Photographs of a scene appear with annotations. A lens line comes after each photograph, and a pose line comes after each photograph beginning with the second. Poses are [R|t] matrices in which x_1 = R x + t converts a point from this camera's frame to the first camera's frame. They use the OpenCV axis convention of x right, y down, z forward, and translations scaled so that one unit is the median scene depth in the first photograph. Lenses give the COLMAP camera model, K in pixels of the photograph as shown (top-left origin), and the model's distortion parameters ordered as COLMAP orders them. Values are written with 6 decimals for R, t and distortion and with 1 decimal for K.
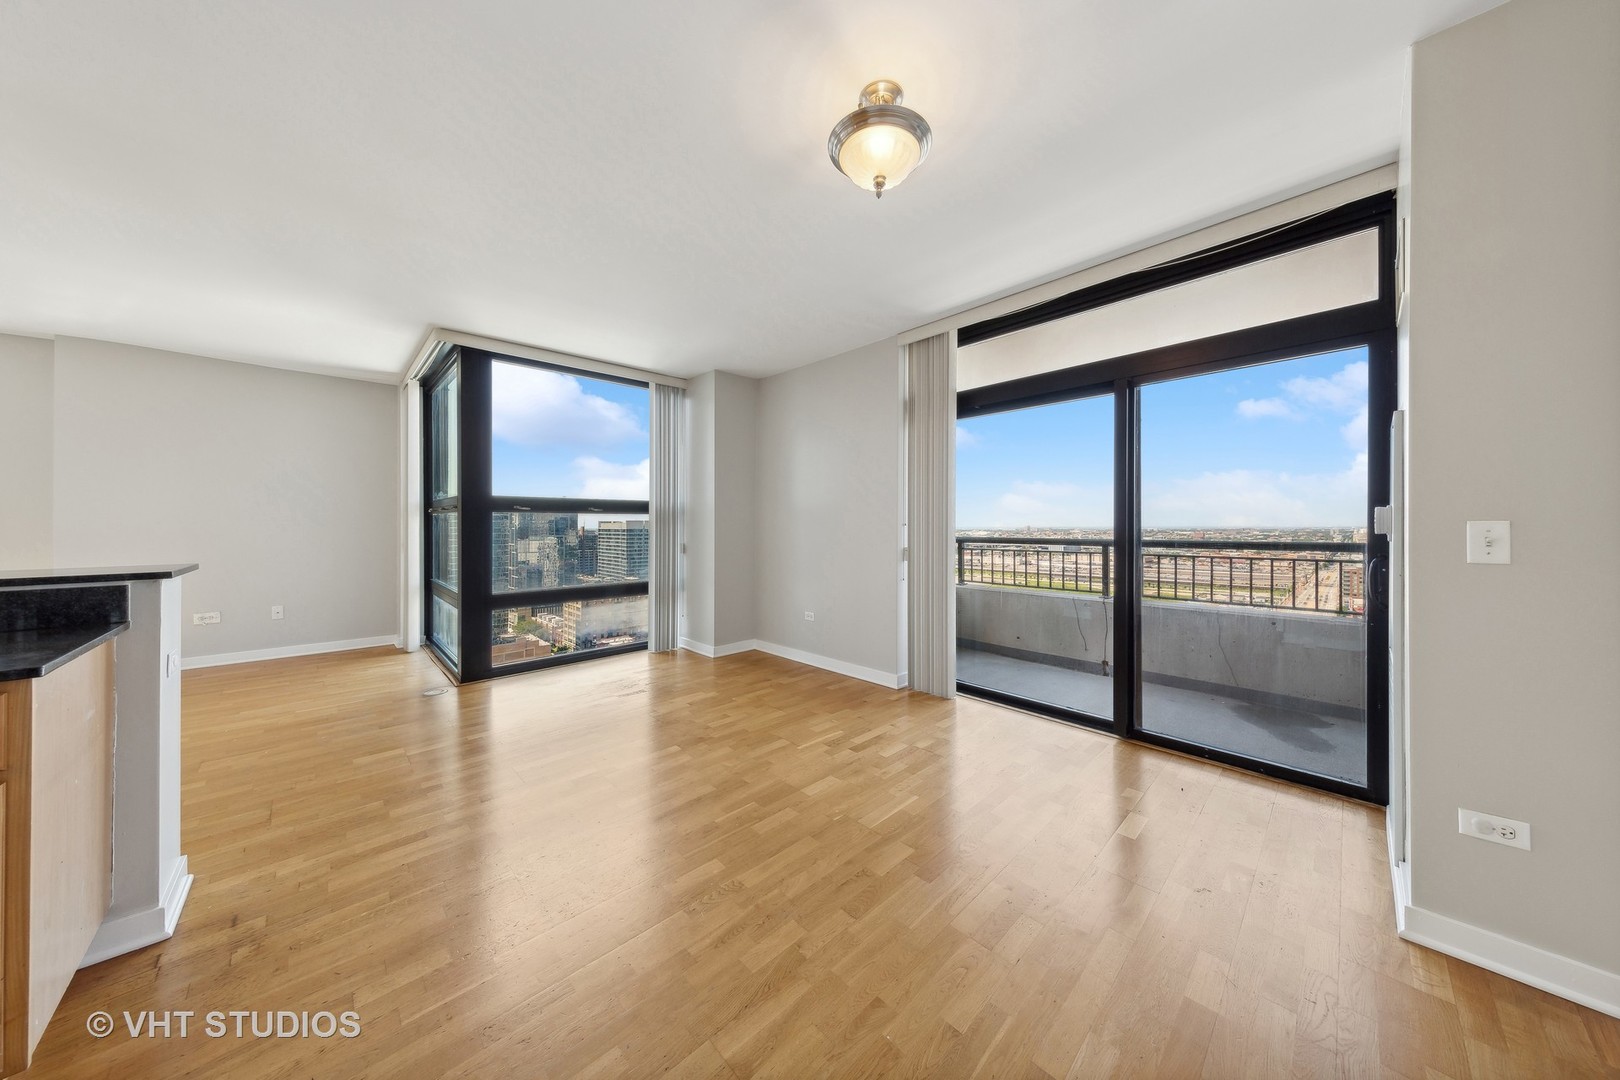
lens RADIAL K [[526.3, 0, 816.3], [0, 526.3, 521.9], [0, 0, 1]] dist [0.000612, 0.000008]
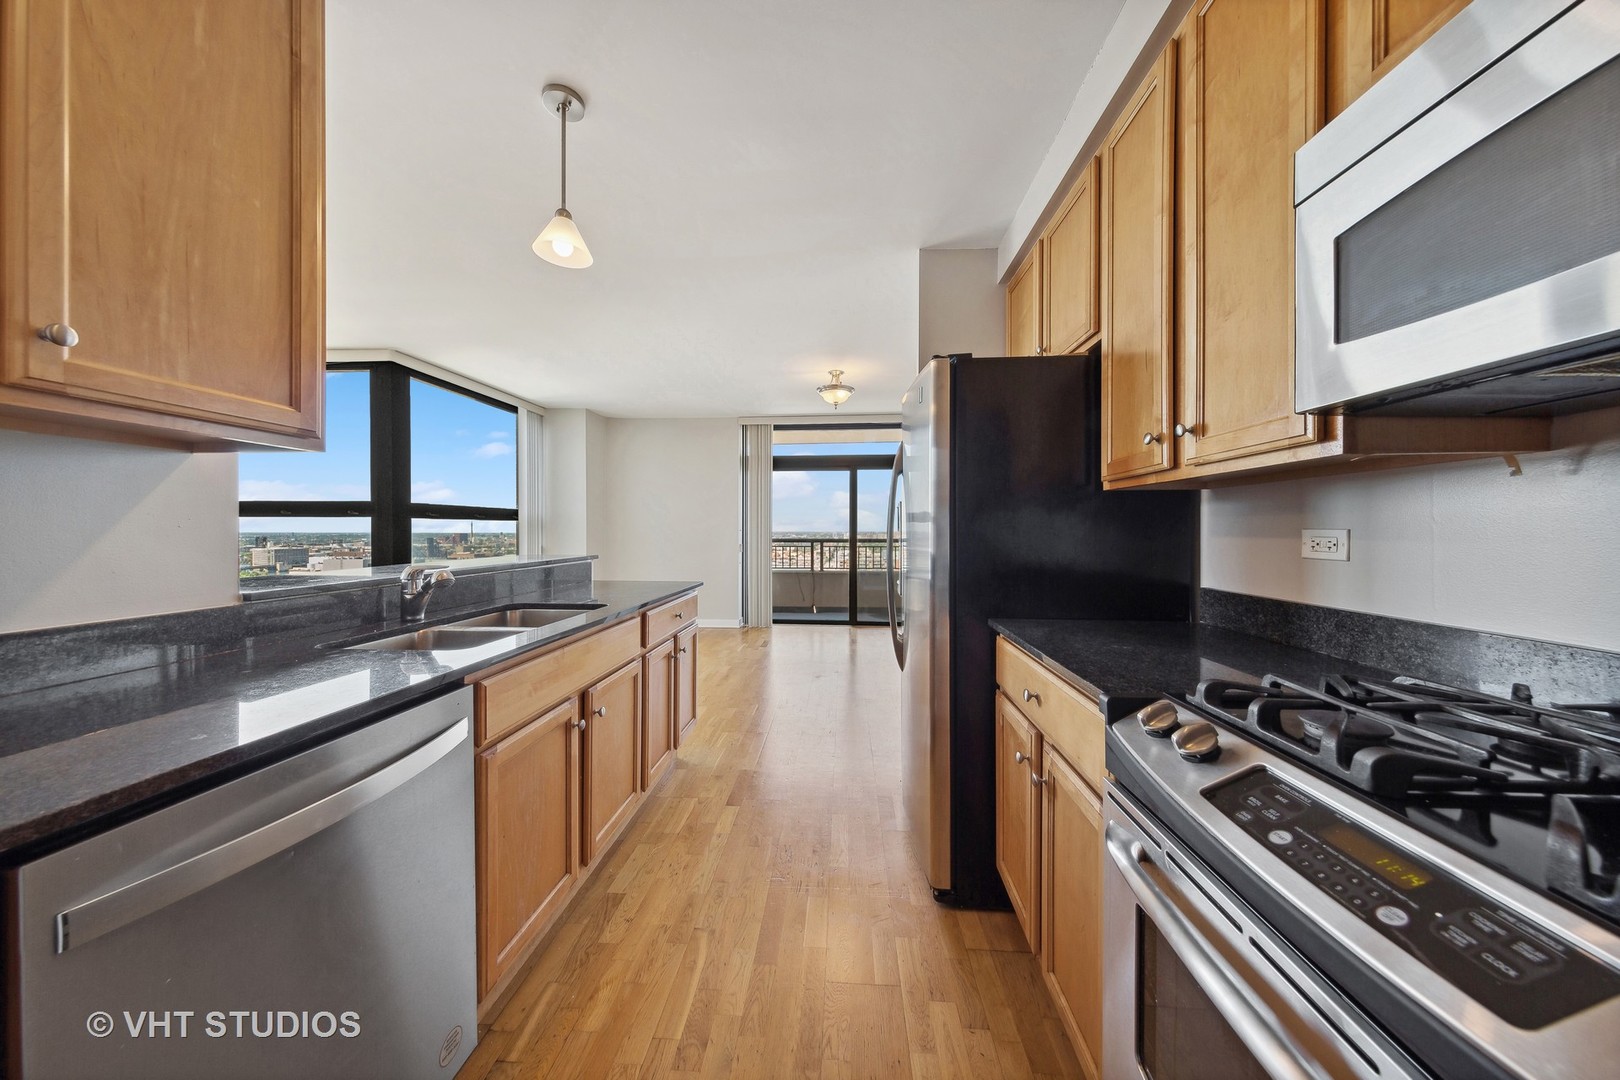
lens RADIAL K [[529.1, 0, 811.1], [0, 529.1, 535.0], [0, 0, 1]] dist [0.000583, 0.000058]
pose [[0.736964, -0.006989, 0.675896, -0.724779], [-0.011879, 0.999658, 0.023289, -0.020255], [-0.675828, -0.025192, 0.736629, -0.361948]]
